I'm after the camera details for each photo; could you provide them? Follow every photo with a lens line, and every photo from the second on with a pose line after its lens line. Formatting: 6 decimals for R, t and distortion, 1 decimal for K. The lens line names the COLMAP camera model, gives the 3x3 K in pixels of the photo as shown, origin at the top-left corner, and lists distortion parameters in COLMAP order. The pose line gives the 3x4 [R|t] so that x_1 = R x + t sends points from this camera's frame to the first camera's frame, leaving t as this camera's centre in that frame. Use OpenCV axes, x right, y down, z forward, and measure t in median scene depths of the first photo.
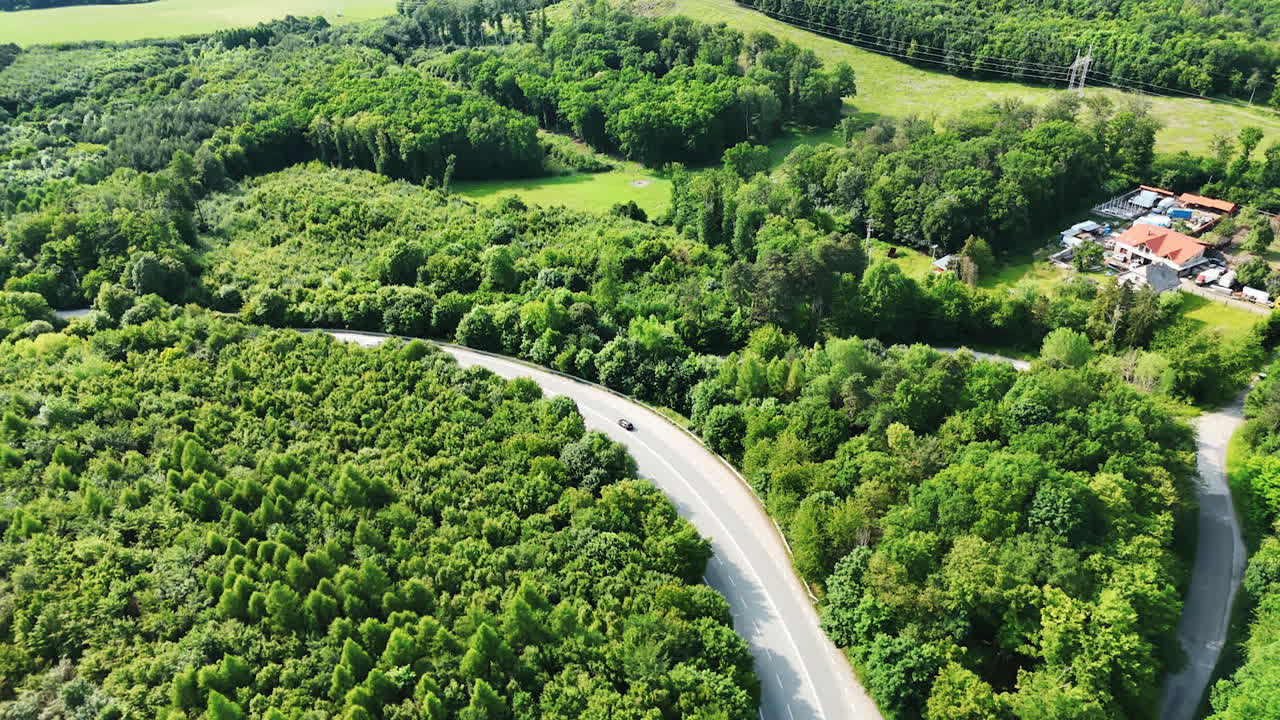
lens RADIAL K [[931.0, 0, 640.0], [0, 931.0, 360.0], [0, 0, 1]] dist [0.064006, -0.062279]
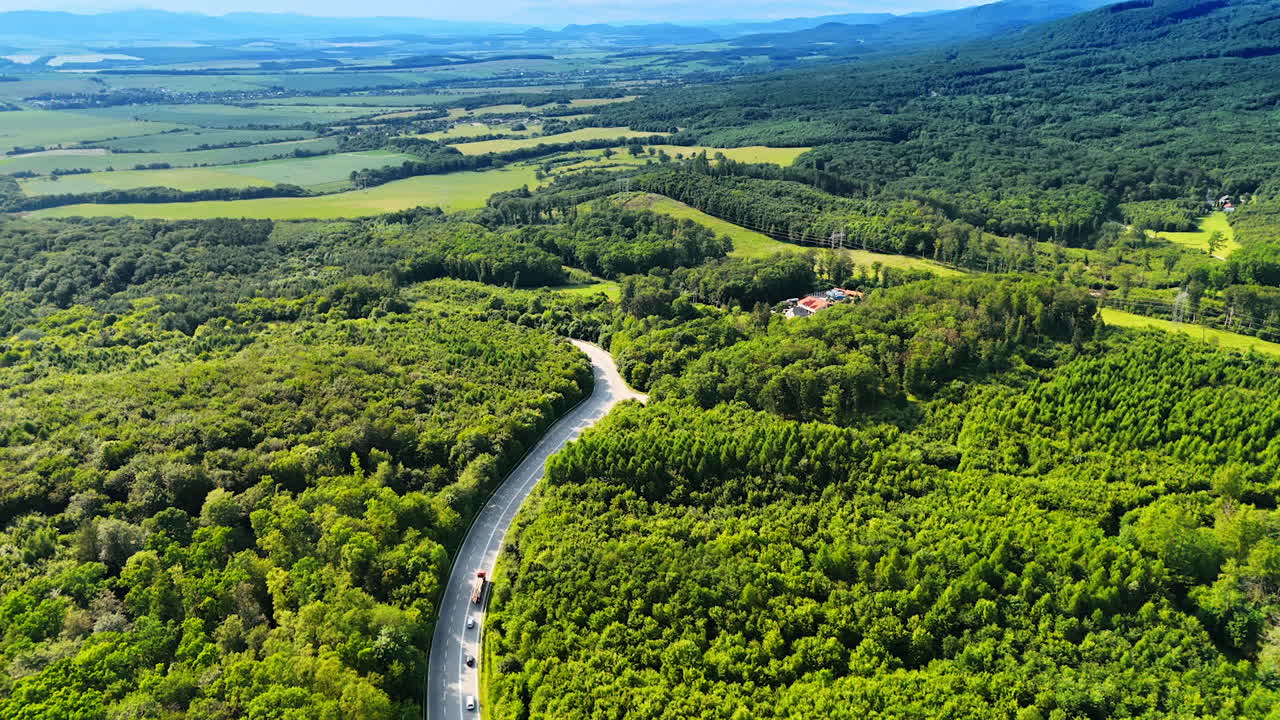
lens RADIAL K [[931.0, 0, 640.0], [0, 931.0, 360.0], [0, 0, 1]] dist [0.064006, -0.062279]
pose [[0.997977, 0.029439, -0.056357, 0.299946], [-0.039834, 0.980329, -0.193307, 0.574713], [0.049558, 0.195161, 0.979518, -1.525832]]
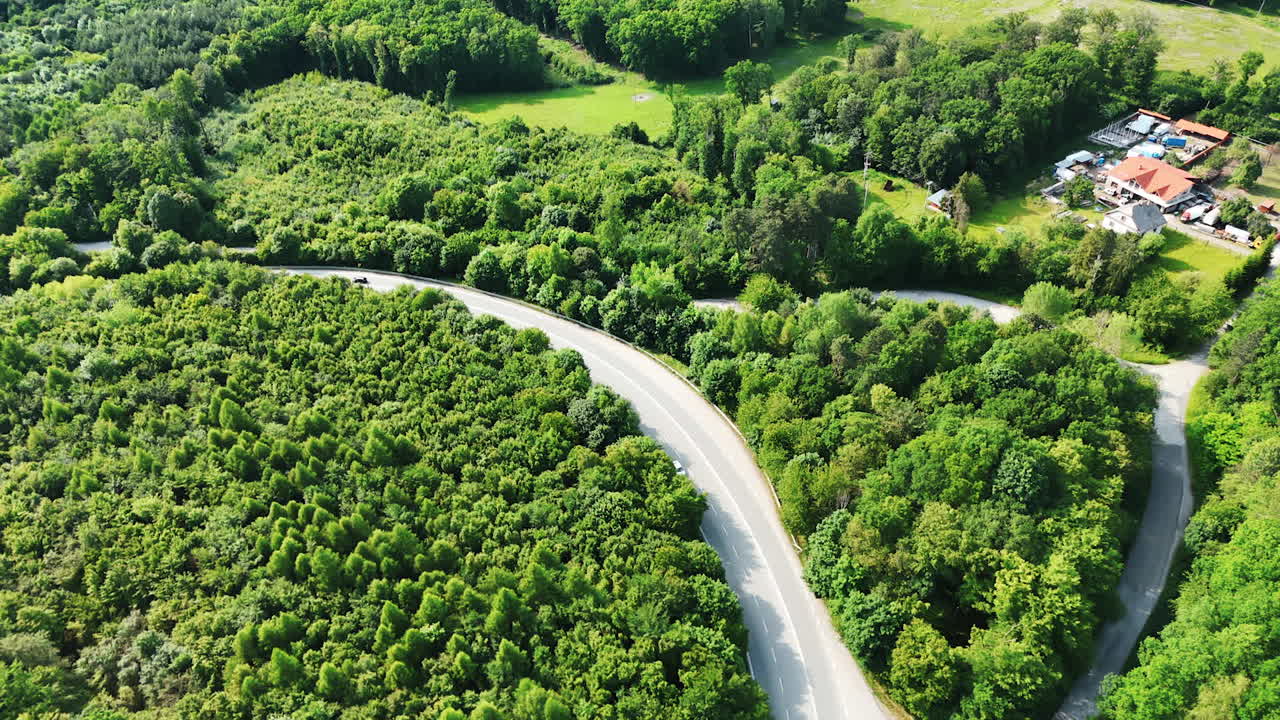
lens RADIAL K [[932.0, 0, 640.0], [0, 932.0, 360.0], [0, 0, 1]] dist [0.054958, -0.048197]
pose [[0.999999, -0.000419, -0.001198, -0.000677], [0.000574, 0.991160, 0.132670, -0.077270], [0.001132, -0.132671, 0.991160, -0.048470]]
